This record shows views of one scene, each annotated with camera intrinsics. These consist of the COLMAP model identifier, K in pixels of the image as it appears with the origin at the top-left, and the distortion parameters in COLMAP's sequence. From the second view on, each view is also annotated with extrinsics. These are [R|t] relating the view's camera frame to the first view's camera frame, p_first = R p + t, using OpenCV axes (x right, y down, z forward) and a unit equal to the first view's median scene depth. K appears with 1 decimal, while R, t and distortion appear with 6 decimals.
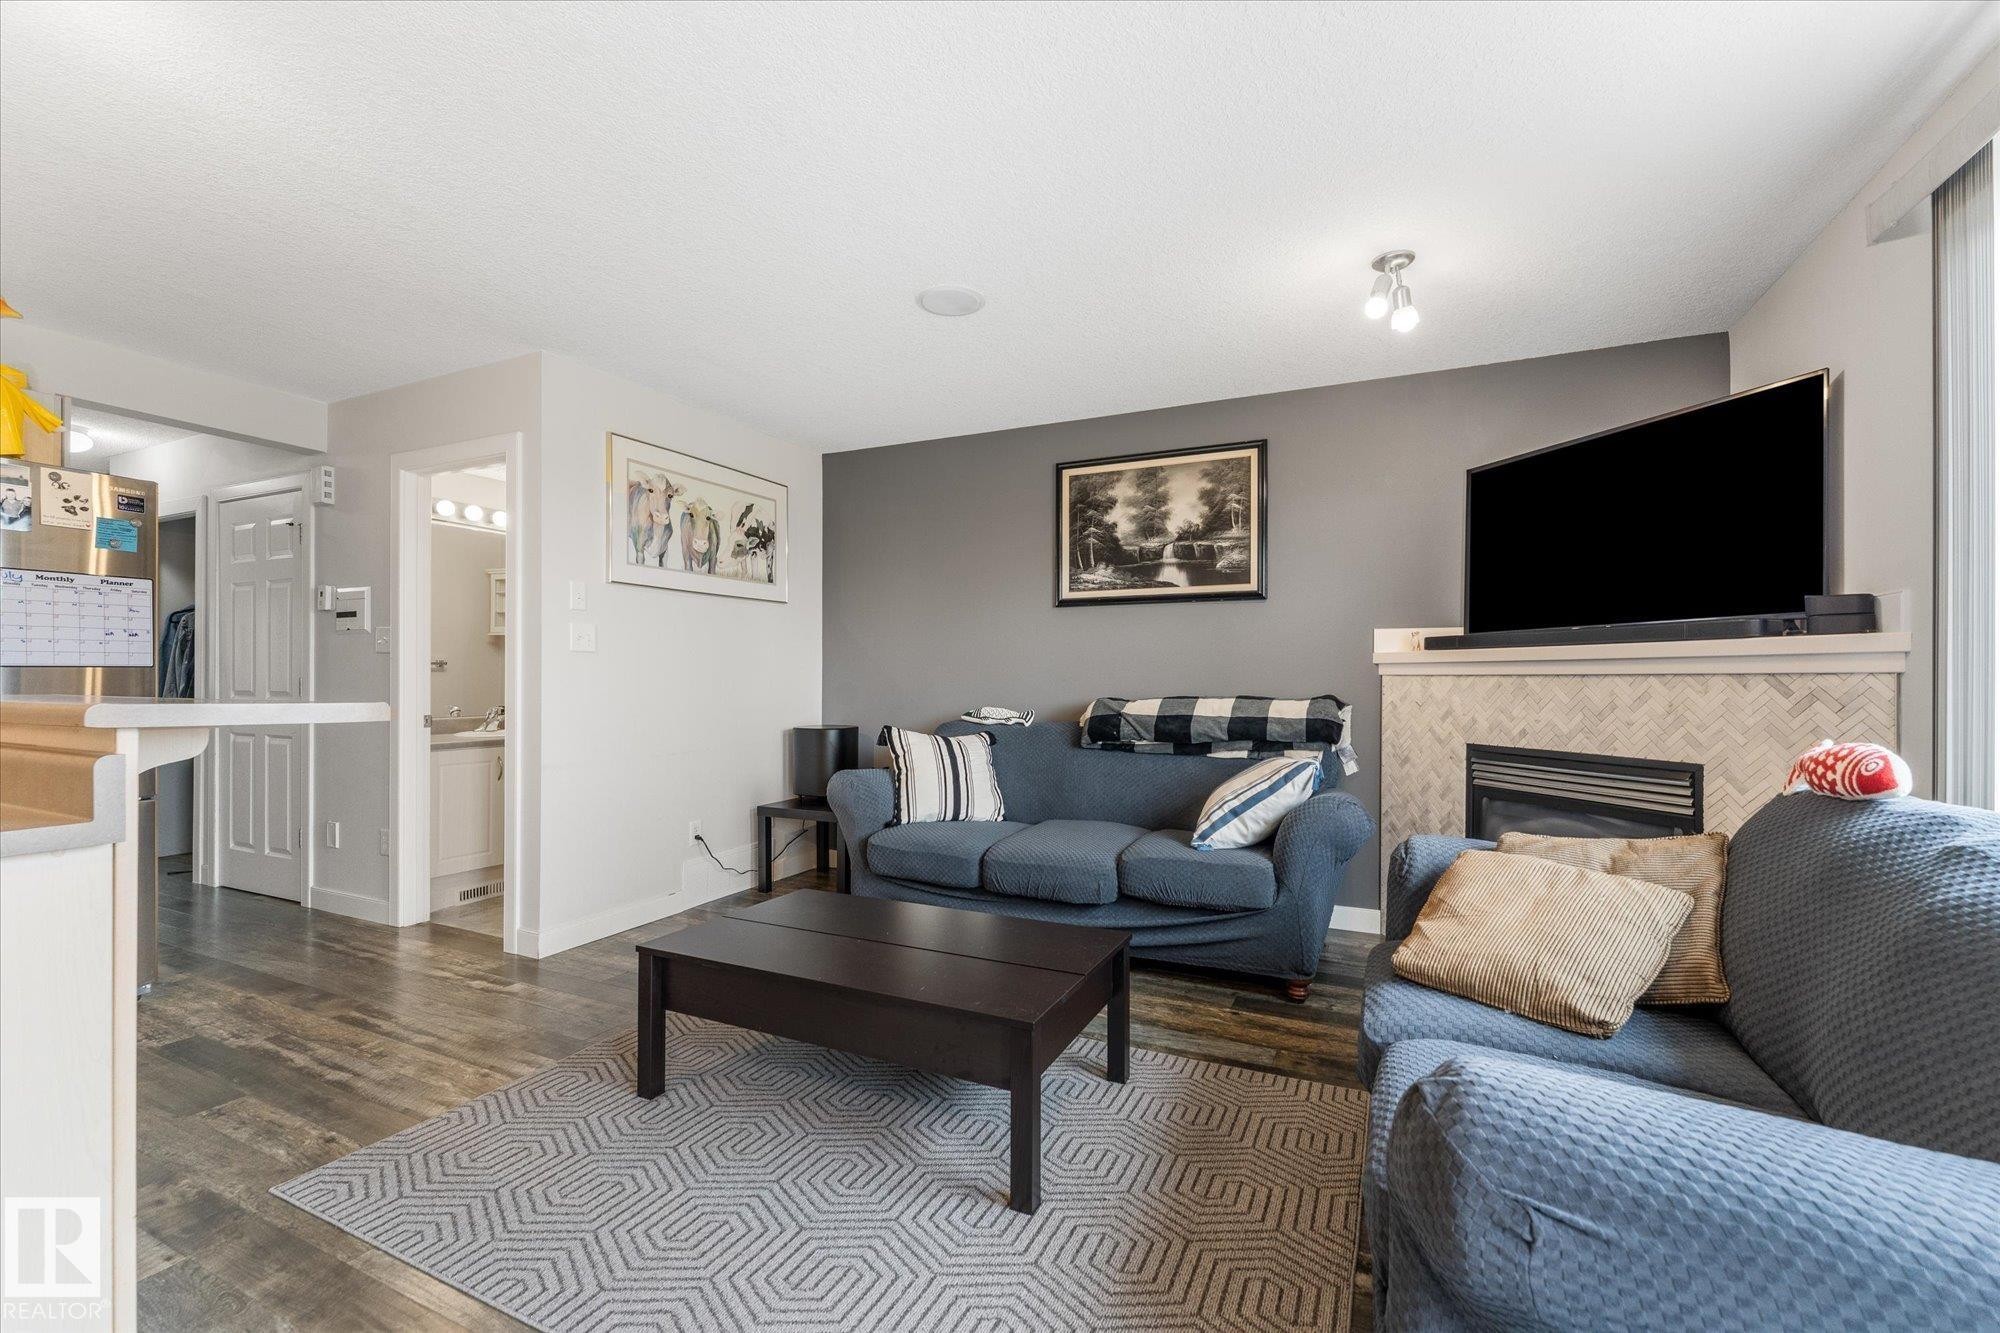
lens RADIAL K [[848.6, 0, 996.3], [0, 848.6, 674.2], [0, 0, 1]] dist [-0.003411, -0.000543]
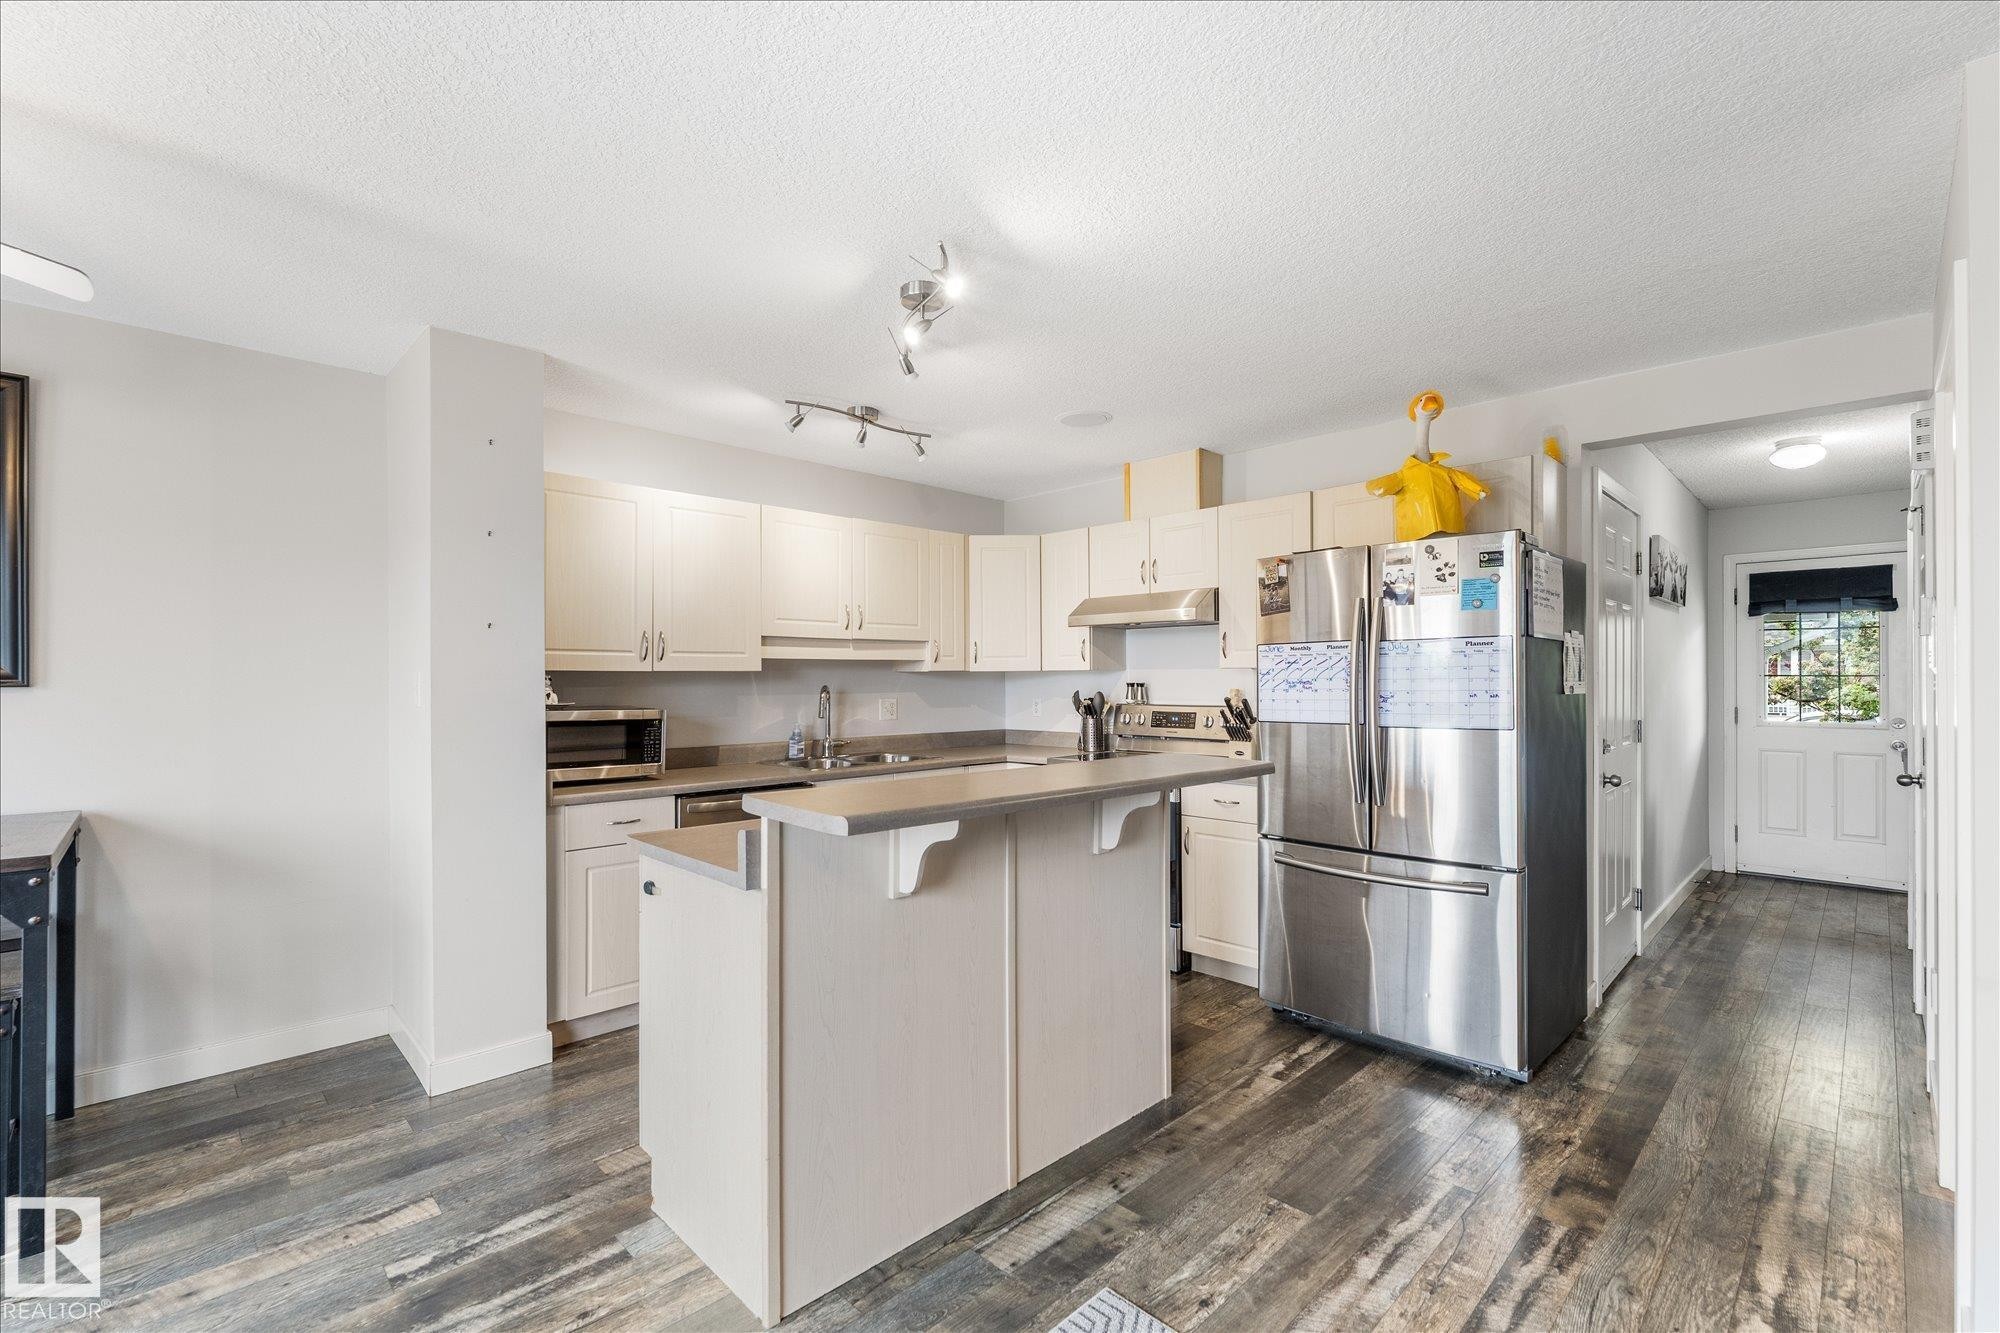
lens RADIAL K [[878.2, 0, 1000.9], [0, 878.2, 677.1], [0, 0, 1]] dist [-0.000399, 0.000040]
pose [[-0.336463, -0.000533, -0.941696, 0.089815], [0.006244, 0.999977, -0.002797, -0.061607], [0.941676, -0.006821, -0.336452, 0.724710]]
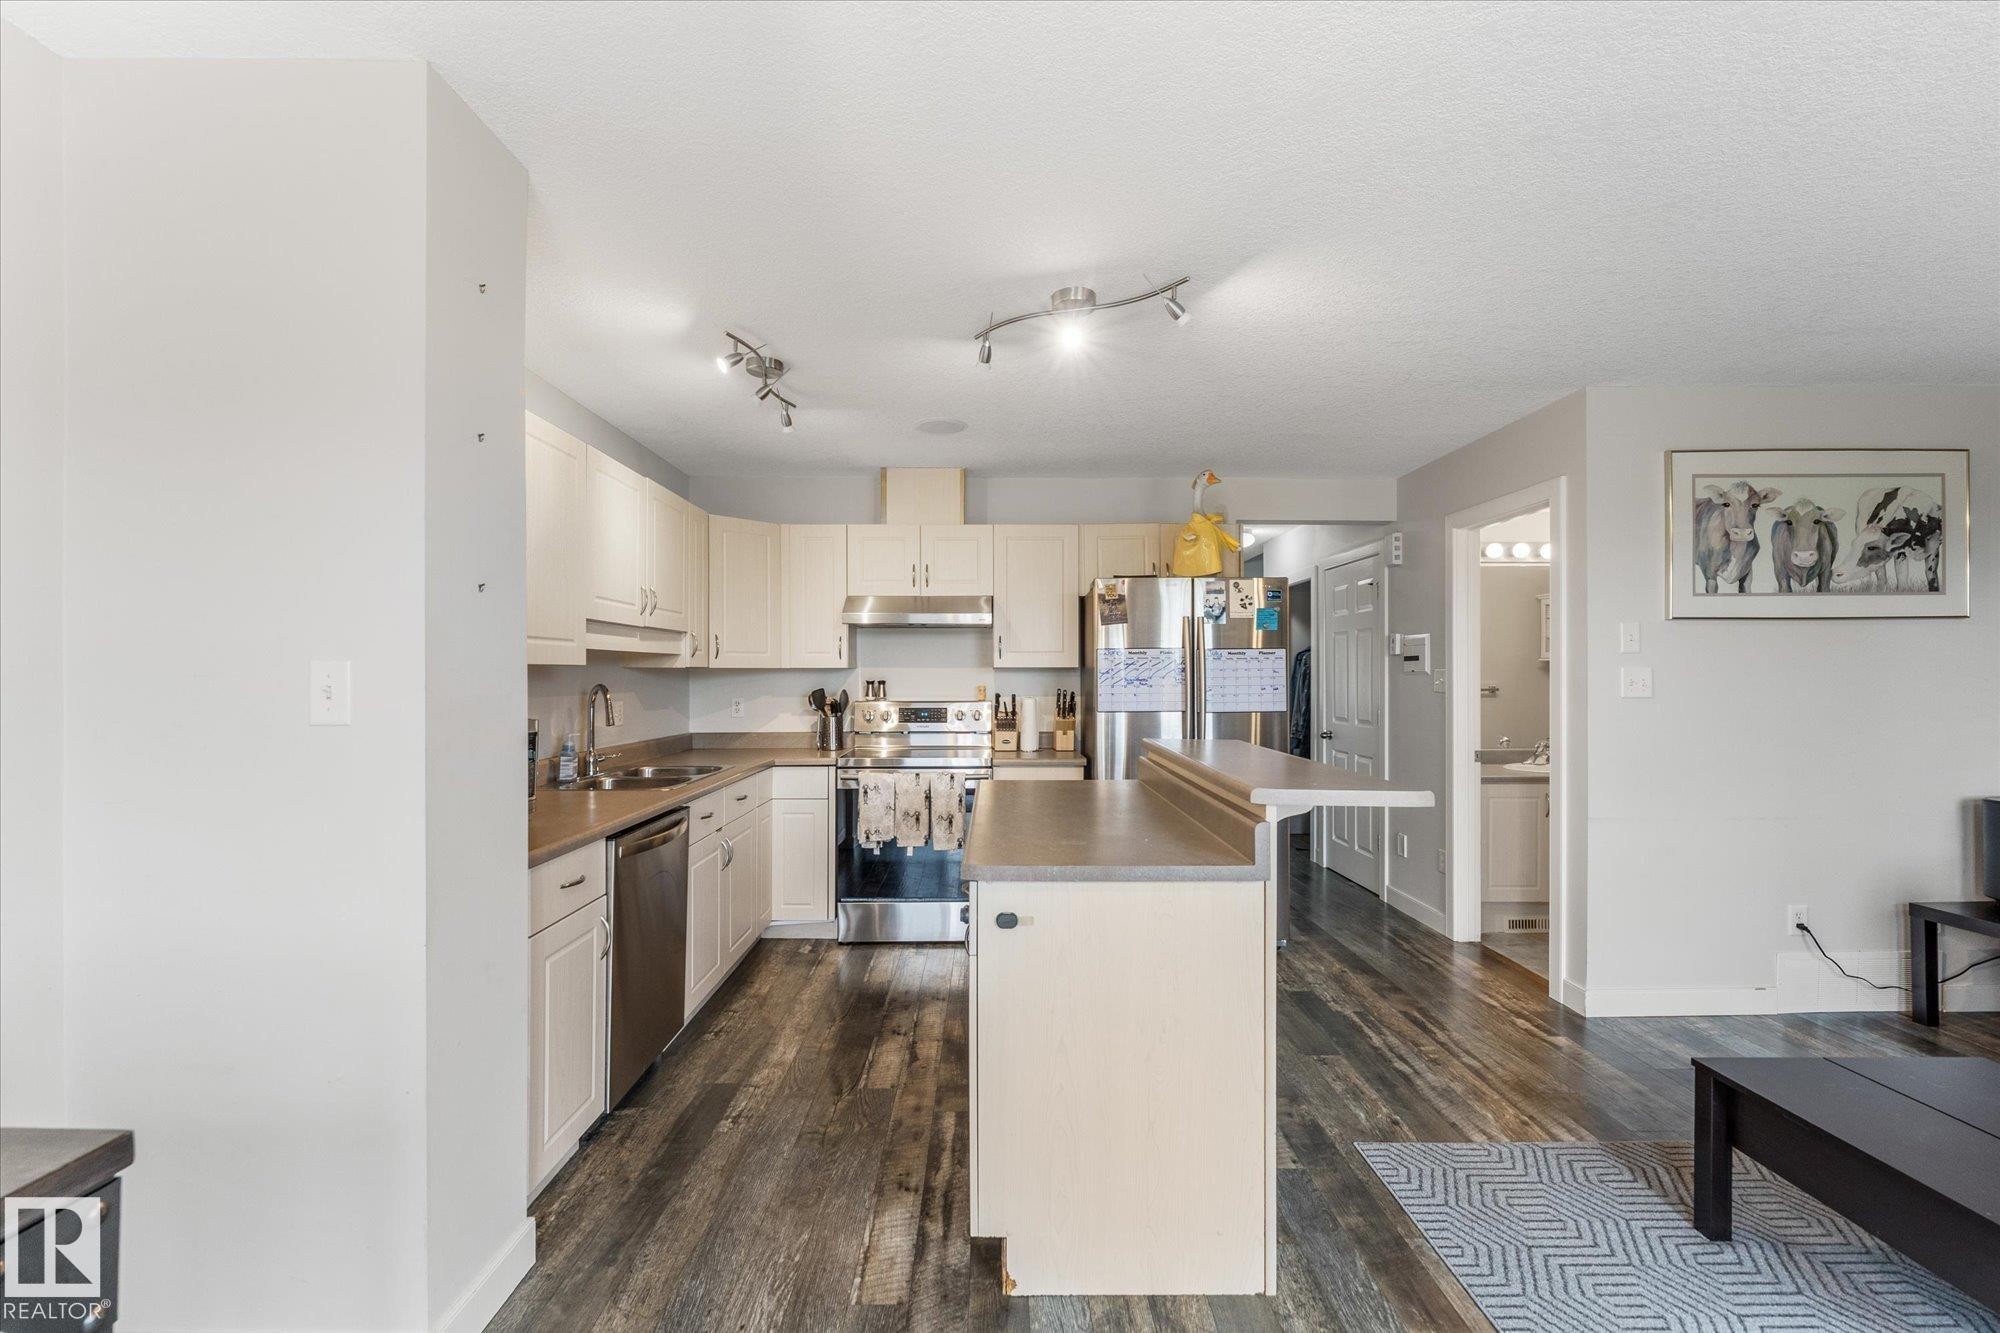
lens RADIAL K [[855.5, 0, 999.1], [0, 855.5, 671.3], [0, 0, 1]] dist [-0.001740, 0.000083]
pose [[0.444172, -0.005050, -0.895927, 0.044498], [0.003547, 0.999986, -0.003878, -0.064514], [0.895934, -0.001455, 0.444184, -0.040230]]
